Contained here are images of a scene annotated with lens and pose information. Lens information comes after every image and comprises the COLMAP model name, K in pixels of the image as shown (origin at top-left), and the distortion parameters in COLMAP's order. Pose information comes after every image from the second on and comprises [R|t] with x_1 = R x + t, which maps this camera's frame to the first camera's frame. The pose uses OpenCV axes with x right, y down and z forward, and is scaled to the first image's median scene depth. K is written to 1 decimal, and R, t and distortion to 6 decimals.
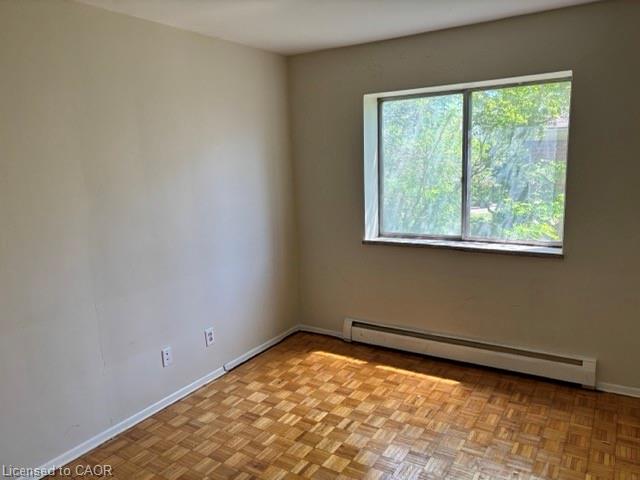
lens RADIAL K [[480.4, 0, 320.0], [0, 480.4, 256.8], [0, 0, 1]] dist [-0.001688, -0.001132]
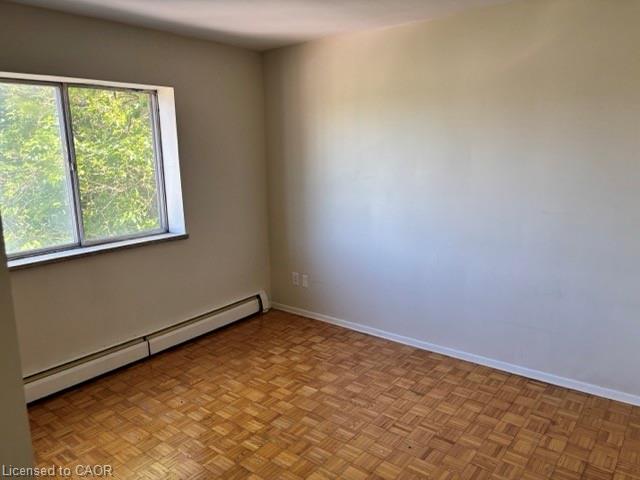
lens RADIAL K [[503.9, 0, 320.0], [0, 503.9, 240.0], [0, 0, 1]] dist [0.073066, -0.000844]
pose [[0.082295, -0.151183, 0.985074, -0.652661], [0.228315, 0.965000, 0.129028, -0.068091], [-0.970103, 0.214288, 0.113932, 0.446843]]
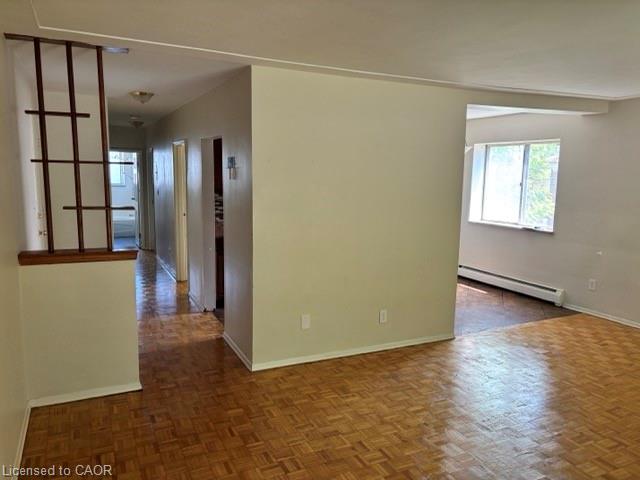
lens RADIAL K [[503.9, 0, 320.0], [0, 503.9, 240.0], [0, 0, 1]] dist [0.073066, -0.000844]
pose [[0.849840, 0.127356, -0.511421, 0.656800], [-0.164627, 0.985957, -0.028037, 0.200958], [0.500669, 0.108021, 0.858873, -1.016122]]
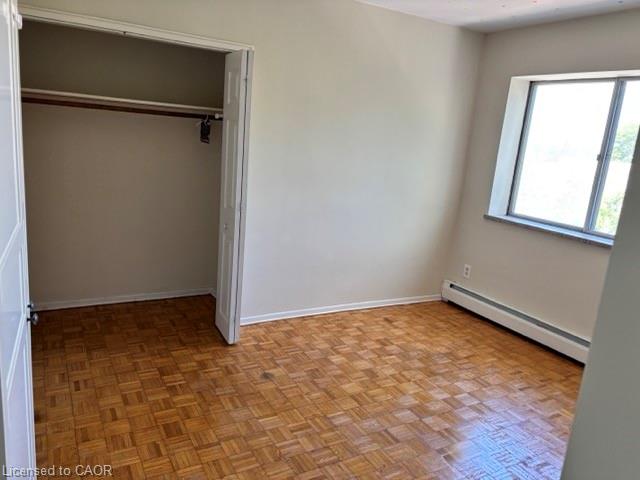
lens RADIAL K [[503.9, 0, 320.0], [0, 503.9, 240.0], [0, 0, 1]] dist [0.073066, -0.000844]
pose [[0.879094, 0.212179, -0.426818, 0.277802], [-0.204869, 0.976722, 0.063588, 0.025715], [0.430374, 0.031542, 0.902099, -0.182238]]
